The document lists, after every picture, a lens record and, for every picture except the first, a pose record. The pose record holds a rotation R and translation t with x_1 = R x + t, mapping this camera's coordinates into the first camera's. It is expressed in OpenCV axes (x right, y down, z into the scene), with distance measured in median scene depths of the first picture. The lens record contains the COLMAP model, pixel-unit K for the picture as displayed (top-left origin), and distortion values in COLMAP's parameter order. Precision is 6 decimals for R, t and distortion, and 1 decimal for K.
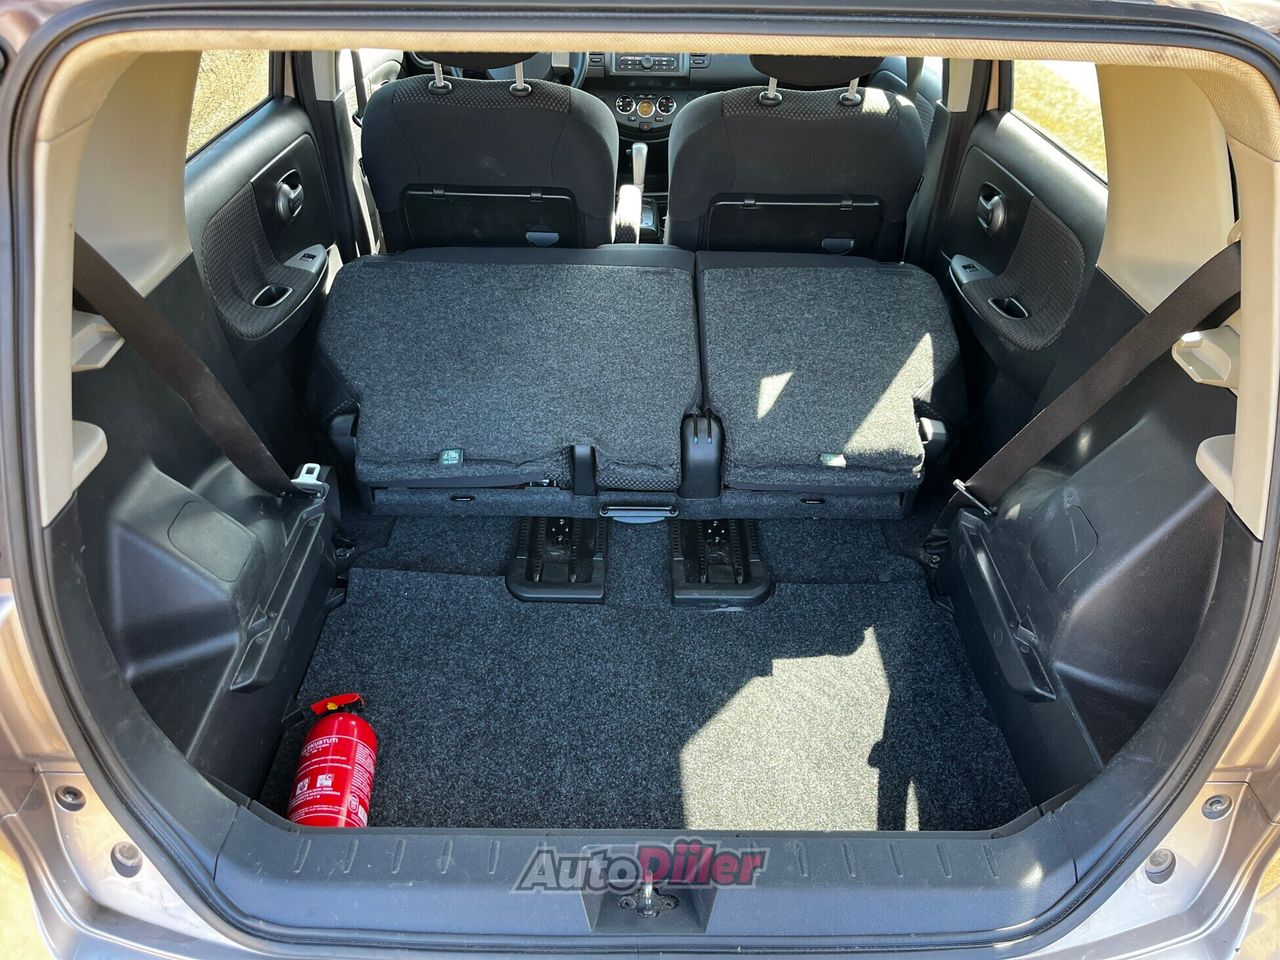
lens RADIAL K [[966.0, 0, 640.4], [0, 966.0, 487.3], [0, 0, 1]] dist [0.047841, -0.075824]
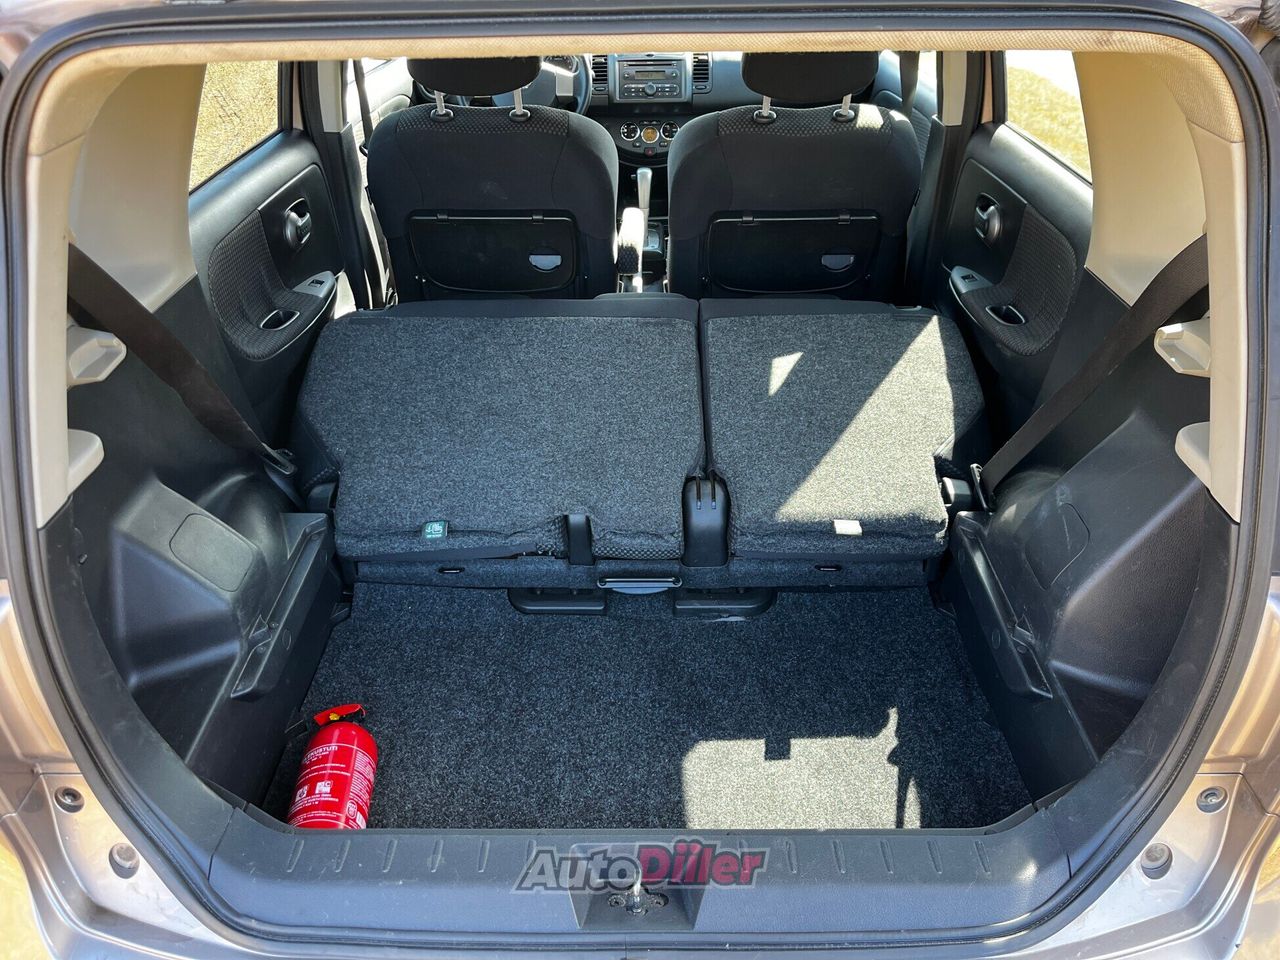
lens RADIAL K [[966.0, 0, 637.7], [0, 966.0, 486.1], [0, 0, 1]] dist [0.047841, -0.075824]
pose [[0.999439, -0.017430, -0.028591, 0.037484], [0.016475, 0.999309, -0.033312, 0.028851], [0.029152, 0.032823, 0.999036, -0.011195]]
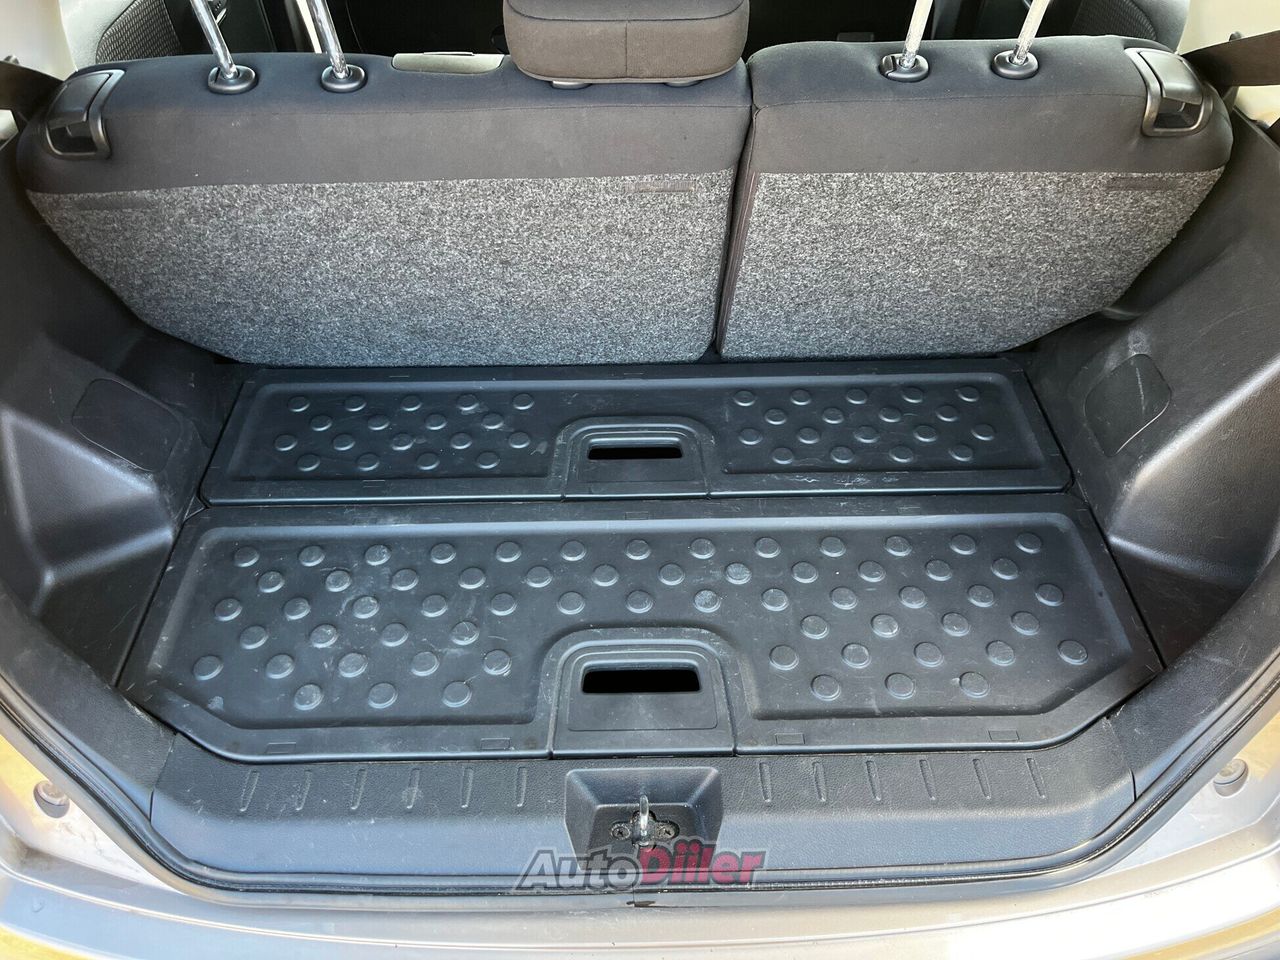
lens RADIAL K [[966.0, 0, 633.1], [0, 966.0, 472.9], [0, 0, 1]] dist [0.047841, -0.075824]
pose [[0.999548, -0.026572, -0.014076, 0.016151], [0.028544, 0.985668, 0.166266, -0.034079], [0.009456, -0.166593, 0.985980, 0.156618]]
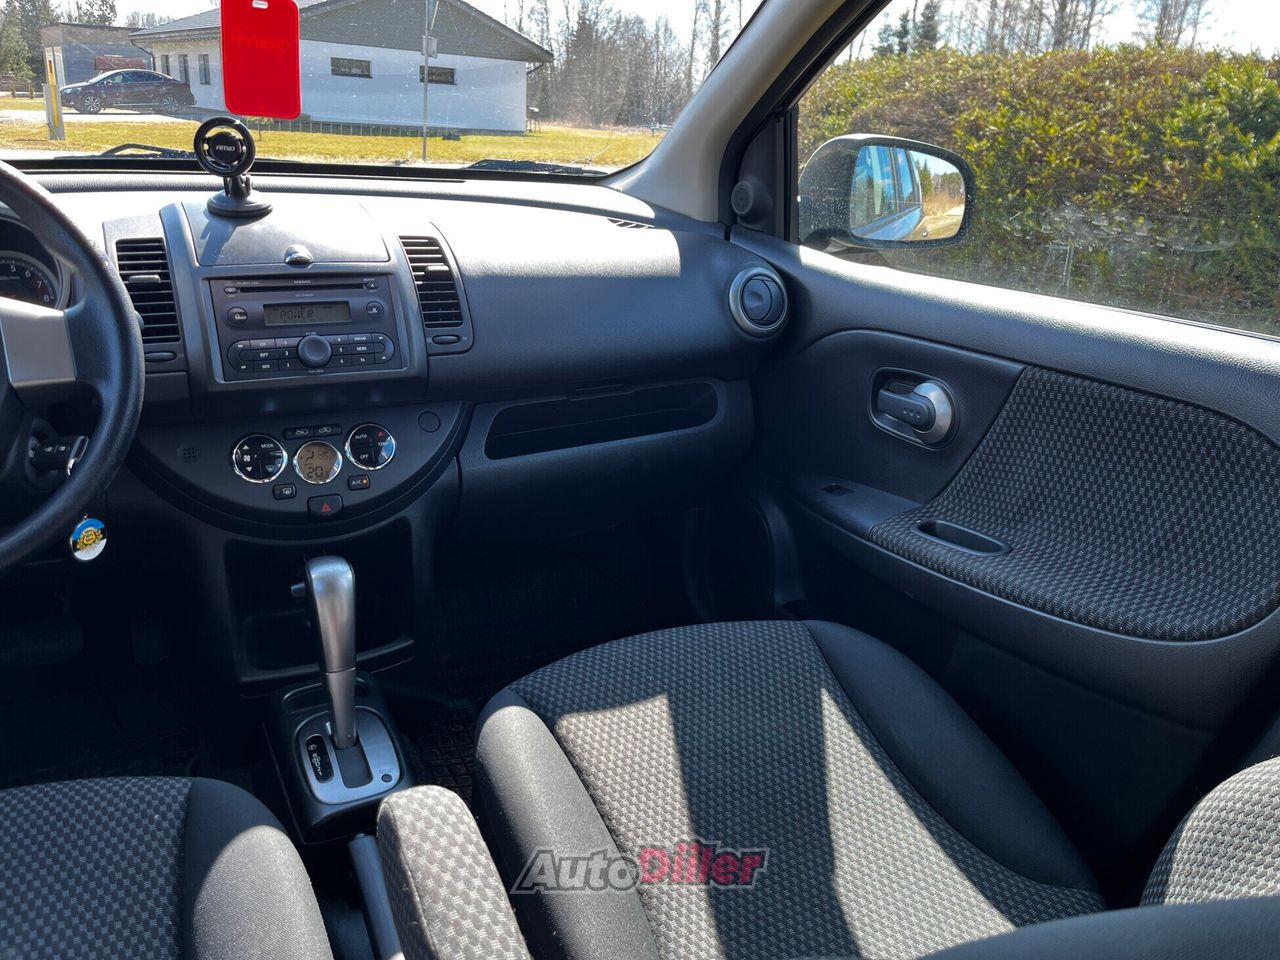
lens RADIAL K [[966.0, 0, 627.4], [0, 966.0, 482.8], [0, 0, 1]] dist [0.047841, -0.075824]
pose [[0.891171, -0.136901, 0.432518, -0.126920], [0.235752, 0.954294, -0.183694, -0.699113], [-0.387602, 0.265670, 0.882714, 1.528576]]
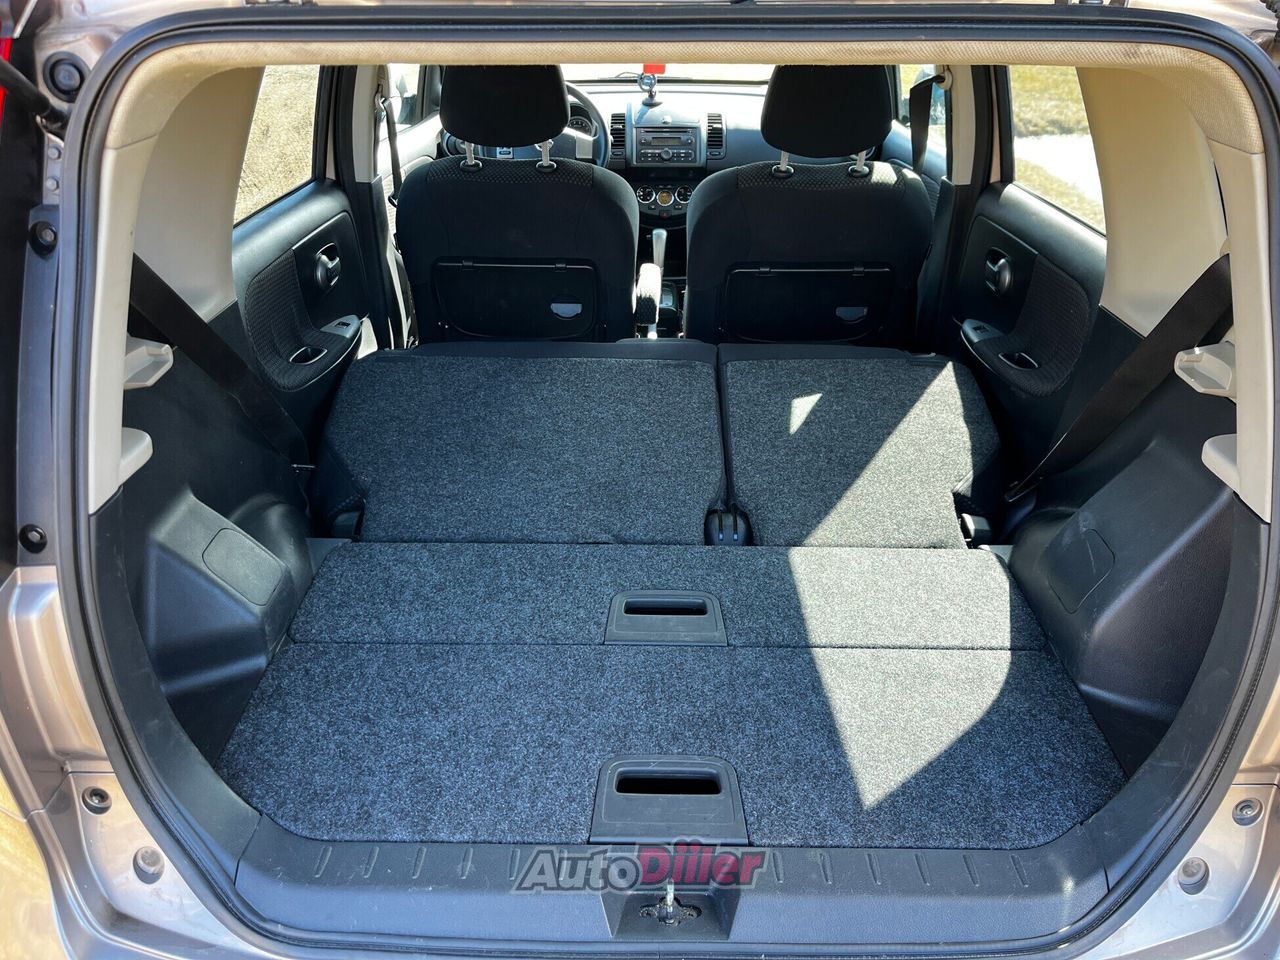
lens RADIAL K [[966.0, 0, 641.4], [0, 966.0, 487.0], [0, 0, 1]] dist [0.047841, -0.075824]
pose [[0.999736, -0.006138, -0.022143, 0.002972], [0.003648, 0.993841, -0.110759, 0.091841], [0.022687, 0.110649, 0.993601, -0.022389]]
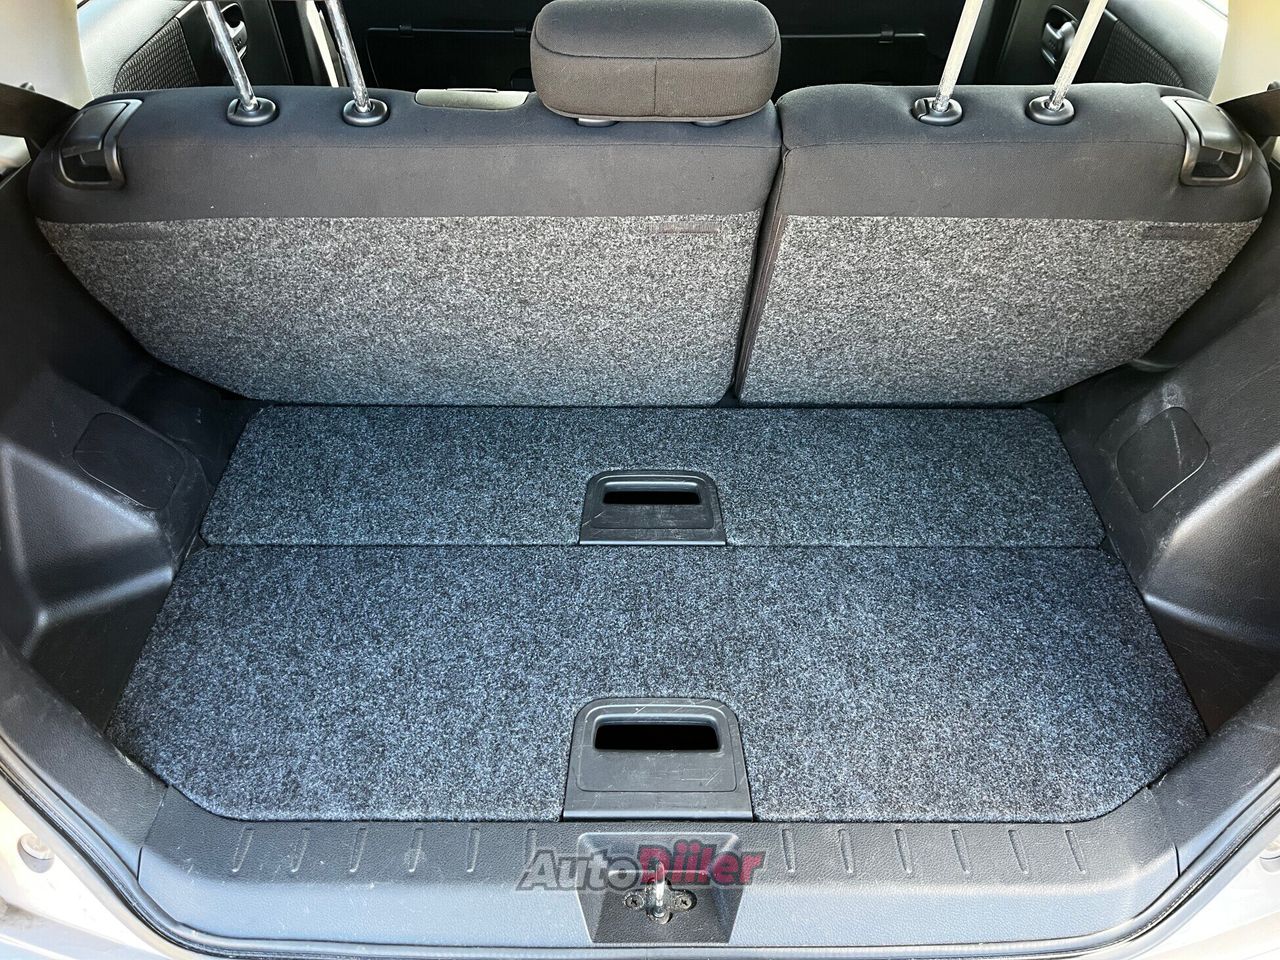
lens RADIAL K [[966.0, 0, 633.3], [0, 966.0, 472.7], [0, 0, 1]] dist [0.047841, -0.075824]
pose [[0.999851, -0.008674, -0.014915, 0.001008], [0.010427, 0.992504, 0.121763, -0.032230], [0.013747, -0.121901, 0.992447, 0.185307]]
